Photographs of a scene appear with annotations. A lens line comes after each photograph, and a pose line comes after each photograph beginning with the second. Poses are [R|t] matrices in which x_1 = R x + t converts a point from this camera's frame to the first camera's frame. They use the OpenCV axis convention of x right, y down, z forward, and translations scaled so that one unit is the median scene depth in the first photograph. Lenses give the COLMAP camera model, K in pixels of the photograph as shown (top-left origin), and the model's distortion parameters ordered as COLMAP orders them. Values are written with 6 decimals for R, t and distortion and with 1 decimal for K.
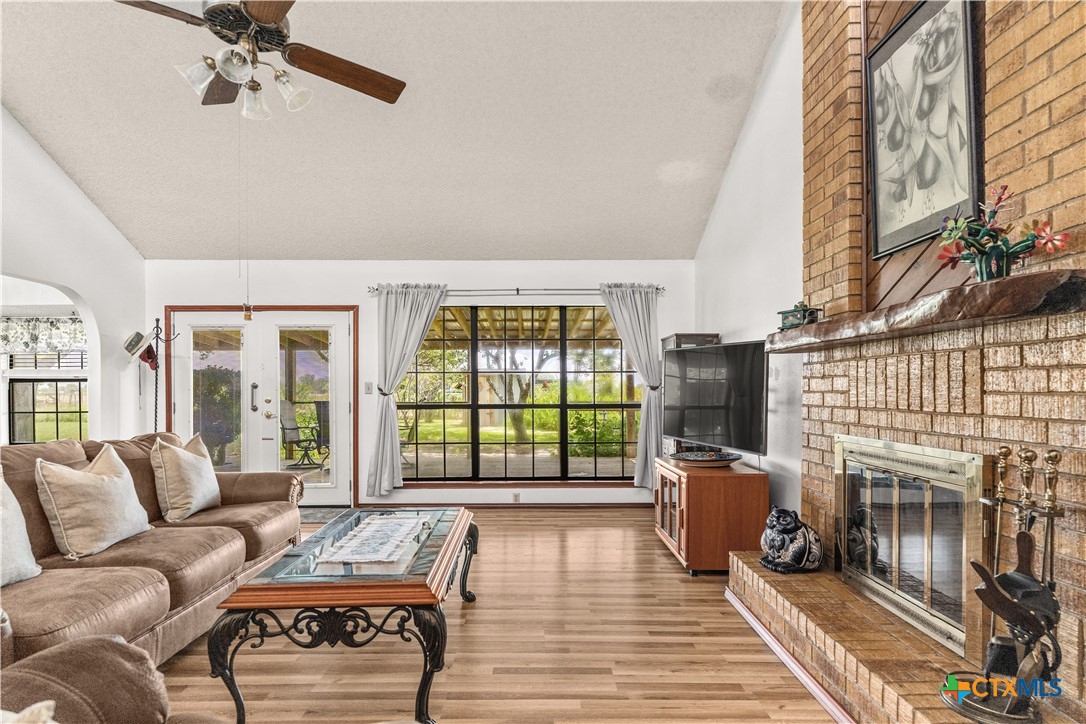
lens RADIAL K [[576.5, 0, 540.2], [0, 576.5, 402.8], [0, 0, 1]] dist [0.003143, 0.001366]
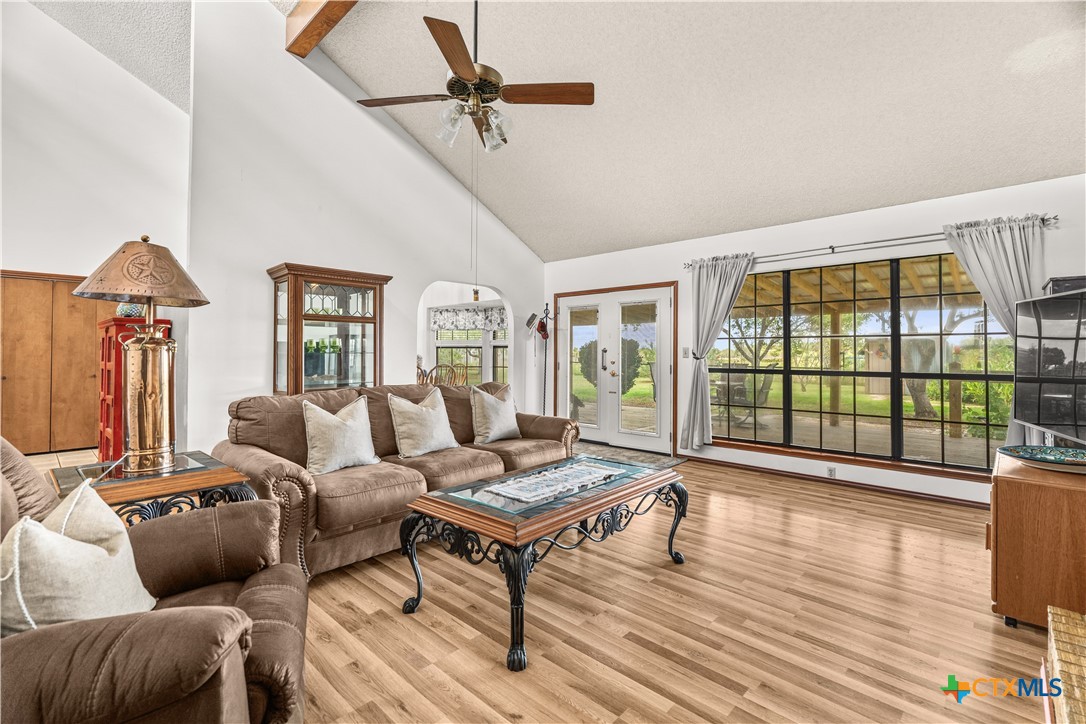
lens RADIAL K [[490.7, 0, 543.6], [0, 490.7, 354.3], [0, 0, 1]] dist [-0.000672, 0.000473]
pose [[0.727823, 0.008110, -0.685717, 0.166904], [-0.023965, 0.999620, -0.013614, -0.002797], [0.685346, 0.026342, 0.727741, 0.113982]]
